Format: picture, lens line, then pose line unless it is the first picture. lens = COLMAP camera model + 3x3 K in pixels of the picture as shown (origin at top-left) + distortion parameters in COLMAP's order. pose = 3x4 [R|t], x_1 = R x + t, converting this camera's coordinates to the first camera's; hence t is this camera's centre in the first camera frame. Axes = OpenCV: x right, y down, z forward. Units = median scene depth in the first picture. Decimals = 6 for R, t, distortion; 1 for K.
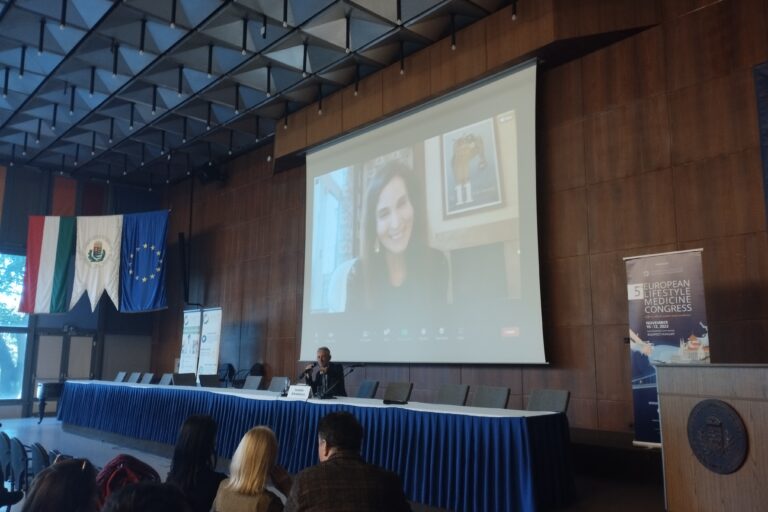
lens RADIAL K [[638.7, 0, 384.0], [0, 638.7, 256.0], [0, 0, 1]] dist [0.106495, -0.123338]
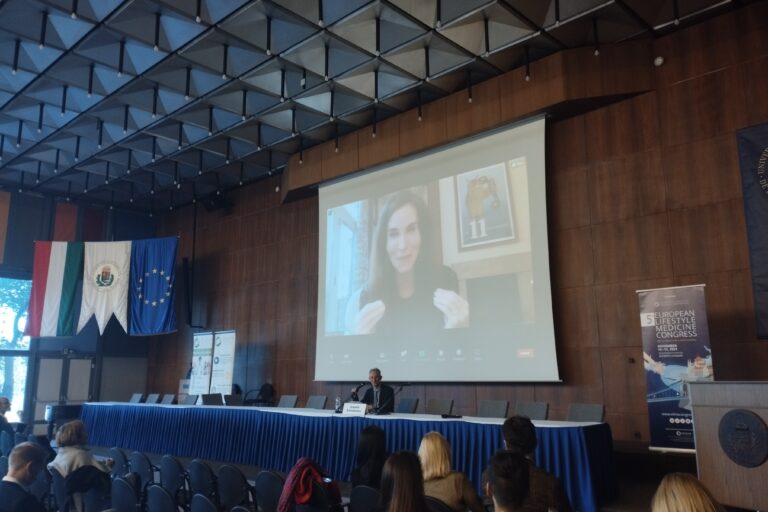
lens RADIAL K [[638.7, 0, 384.0], [0, 638.7, 256.0], [0, 0, 1]] dist [0.106495, -0.123338]
pose [[0.996682, 0.004890, 0.081252, -0.124979], [-0.002708, 0.999633, -0.026938, -0.018599], [-0.081354, 0.026628, 0.996329, -0.096451]]
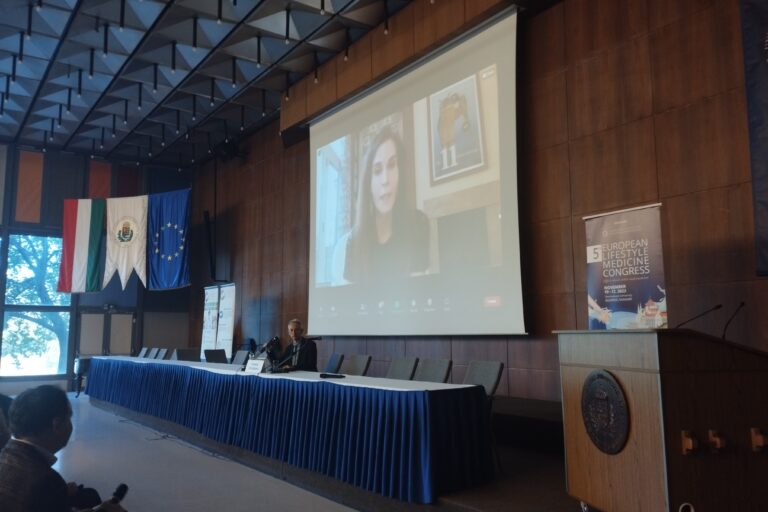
lens RADIAL K [[638.7, 0, 384.0], [0, 638.7, 256.0], [0, 0, 1]] dist [0.106495, -0.123338]
pose [[0.992031, -0.026841, -0.123101, 0.135942], [0.031585, 0.998825, 0.036747, 0.009980], [0.121970, -0.040342, 0.991714, 0.041301]]
